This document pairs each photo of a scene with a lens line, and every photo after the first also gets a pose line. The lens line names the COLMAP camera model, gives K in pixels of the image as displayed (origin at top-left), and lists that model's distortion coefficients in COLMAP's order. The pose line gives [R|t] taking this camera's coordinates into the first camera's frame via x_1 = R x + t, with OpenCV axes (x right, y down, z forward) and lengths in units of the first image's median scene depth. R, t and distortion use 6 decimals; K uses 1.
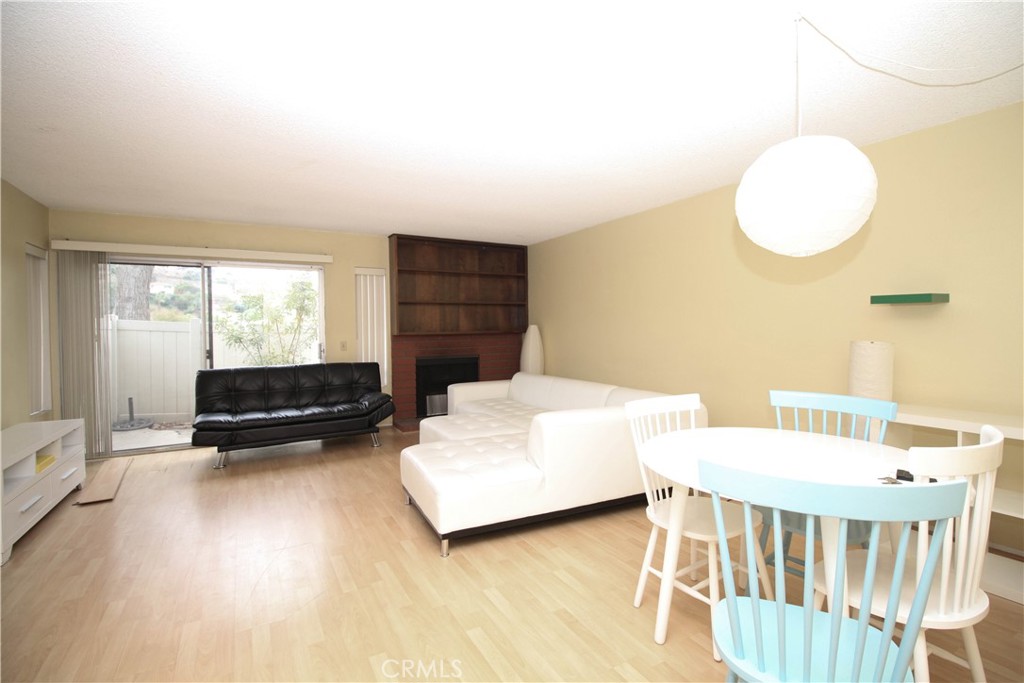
lens RADIAL K [[486.7, 0, 506.5], [0, 486.7, 339.3], [0, 0, 1]] dist [-0.004668, -0.000489]
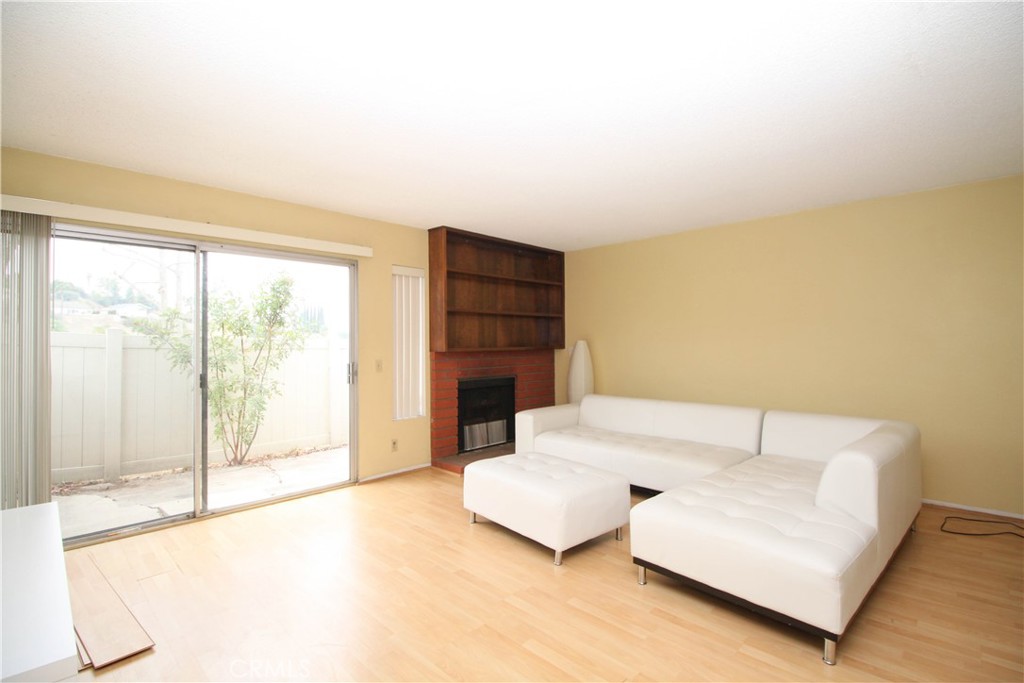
lens RADIAL K [[486.7, 0, 512.2], [0, 486.7, 340.7], [0, 0, 1]] dist [-0.004668, -0.000489]
pose [[0.956320, 0.005887, 0.292263, -0.326344], [0.003556, 0.999489, -0.031767, -0.001373], [-0.292300, 0.031419, 0.955810, 0.185256]]
